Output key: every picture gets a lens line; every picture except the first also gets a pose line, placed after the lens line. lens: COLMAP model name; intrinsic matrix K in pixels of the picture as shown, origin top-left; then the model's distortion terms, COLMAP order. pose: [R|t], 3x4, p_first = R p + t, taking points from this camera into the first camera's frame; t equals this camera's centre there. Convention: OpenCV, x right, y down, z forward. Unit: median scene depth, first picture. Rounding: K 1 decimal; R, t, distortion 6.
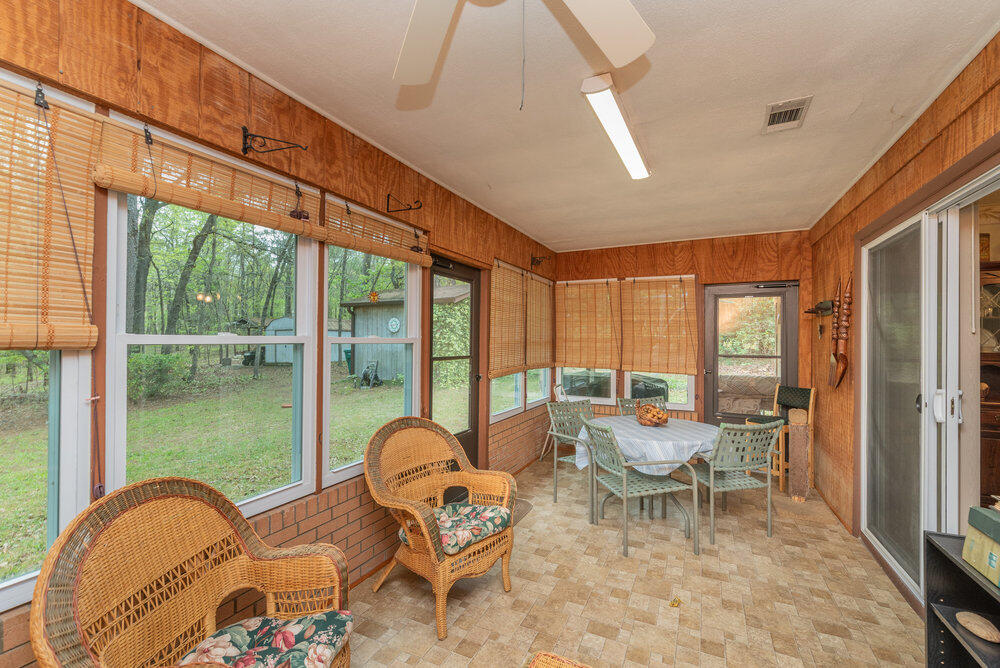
lens RADIAL K [[430.9, 0, 495.3], [0, 430.9, 337.7], [0, 0, 1]] dist [0.000567, 0.000212]
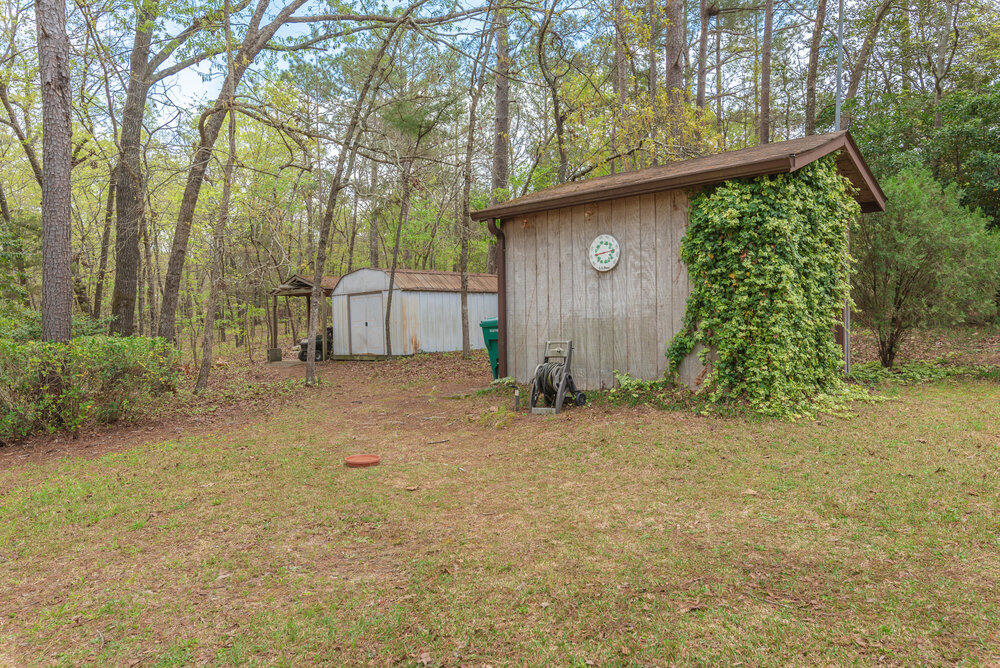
lens RADIAL K [[680.4, 0, 501.8], [0, 680.4, 331.5], [0, 0, 1]] dist [0.004643, -0.006607]
pose [[0.963738, -0.021462, -0.265986, -0.151847], [0.026727, 0.999512, 0.016189, 0.029028], [0.265509, -0.022711, 0.963841, 0.348002]]
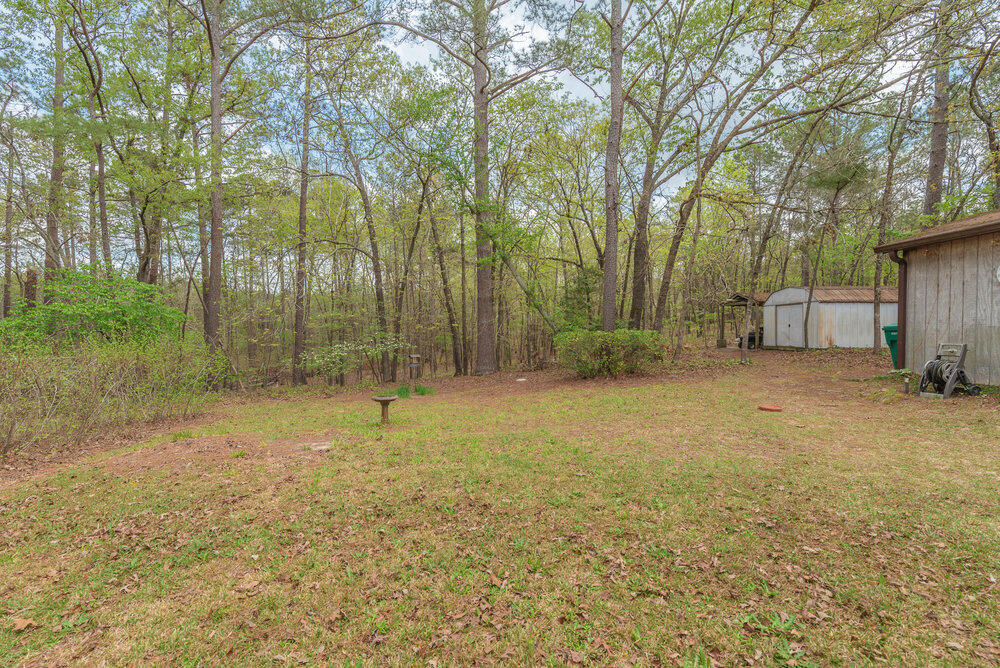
lens RADIAL K [[430.9, 0, 498.4], [0, 430.9, 331.6], [0, 0, 1]] dist [0.000567, 0.000212]
pose [[0.476418, 0.008704, -0.879176, -0.082282], [0.006043, 0.999895, 0.013174, 0.025368], [0.879198, -0.011590, 0.476315, 0.256737]]
